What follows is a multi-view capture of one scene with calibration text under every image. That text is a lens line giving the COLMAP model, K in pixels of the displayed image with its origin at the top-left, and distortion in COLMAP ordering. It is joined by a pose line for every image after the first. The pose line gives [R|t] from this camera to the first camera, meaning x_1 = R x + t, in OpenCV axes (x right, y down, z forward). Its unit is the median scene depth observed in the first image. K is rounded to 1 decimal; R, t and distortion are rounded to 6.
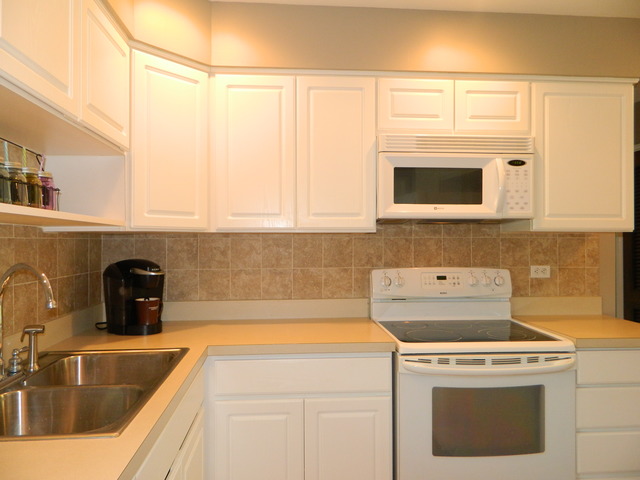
lens RADIAL K [[474.4, 0, 317.2], [0, 474.4, 237.5], [0, 0, 1]] dist [-0.002092, -0.001883]
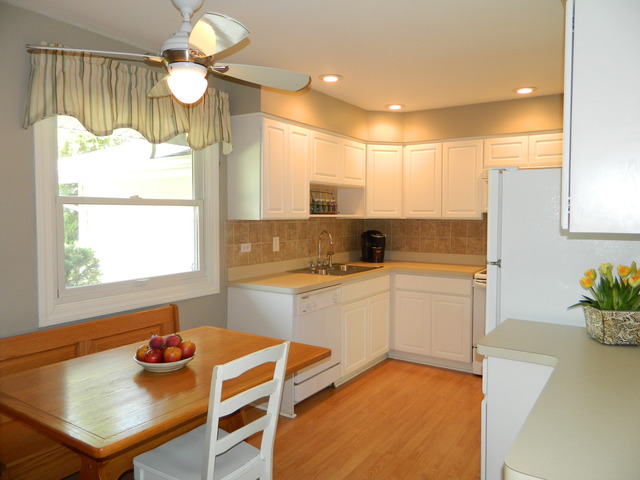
lens RADIAL K [[474.4, 0, 317.2], [0, 474.4, 237.5], [0, 0, 1]] dist [-0.002092, -0.001883]
pose [[0.787428, 0.037594, -0.615260, 0.781608], [-0.002442, 0.998321, 0.057875, -0.049047], [0.616402, -0.044070, 0.786197, -0.930058]]
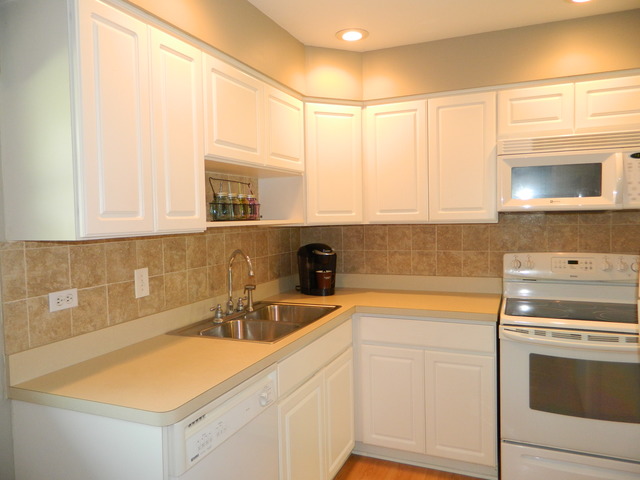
lens RADIAL K [[474.4, 0, 317.2], [0, 474.4, 237.5], [0, 0, 1]] dist [-0.002092, -0.001883]
pose [[0.884465, 0.006679, -0.466559, 0.278277], [0.021014, 0.998313, 0.054127, -0.048132], [0.466134, -0.057678, 0.882832, -0.259323]]
